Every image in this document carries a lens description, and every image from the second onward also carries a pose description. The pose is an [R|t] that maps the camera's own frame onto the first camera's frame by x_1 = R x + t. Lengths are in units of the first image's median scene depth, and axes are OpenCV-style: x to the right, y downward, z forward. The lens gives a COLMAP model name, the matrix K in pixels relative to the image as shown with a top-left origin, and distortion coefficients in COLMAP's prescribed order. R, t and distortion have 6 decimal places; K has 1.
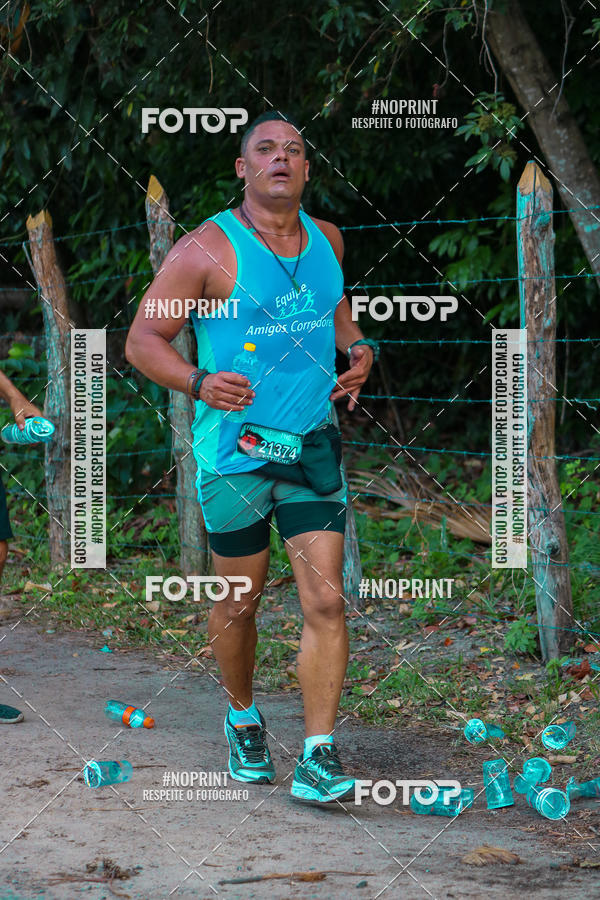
lens RADIAL K [[3722.3, 0, 301.5], [0, 3722.3, 485.2], [0, 0, 1]] dist [0.073769, 3.600569]
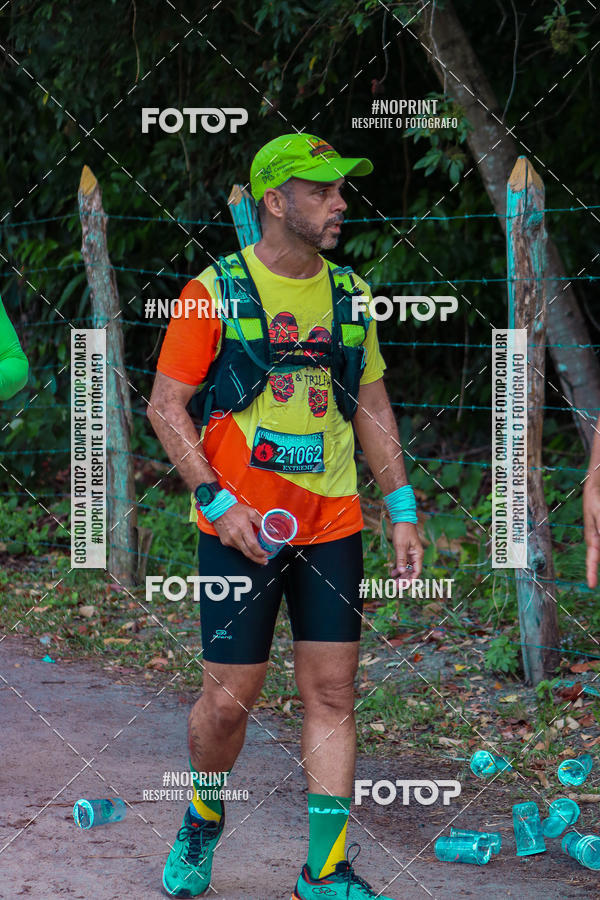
lens RADIAL K [[3428.4, 0, 300.0], [0, 3428.4, 450.0], [0, 0, 1]] dist [0.015302, -0.014668]
pose [[0.998026, 0.010701, 0.061885, -0.047885], [-0.010573, 0.999941, -0.002390, -0.009236], [-0.061907, 0.001731, 0.998080, 0.128507]]
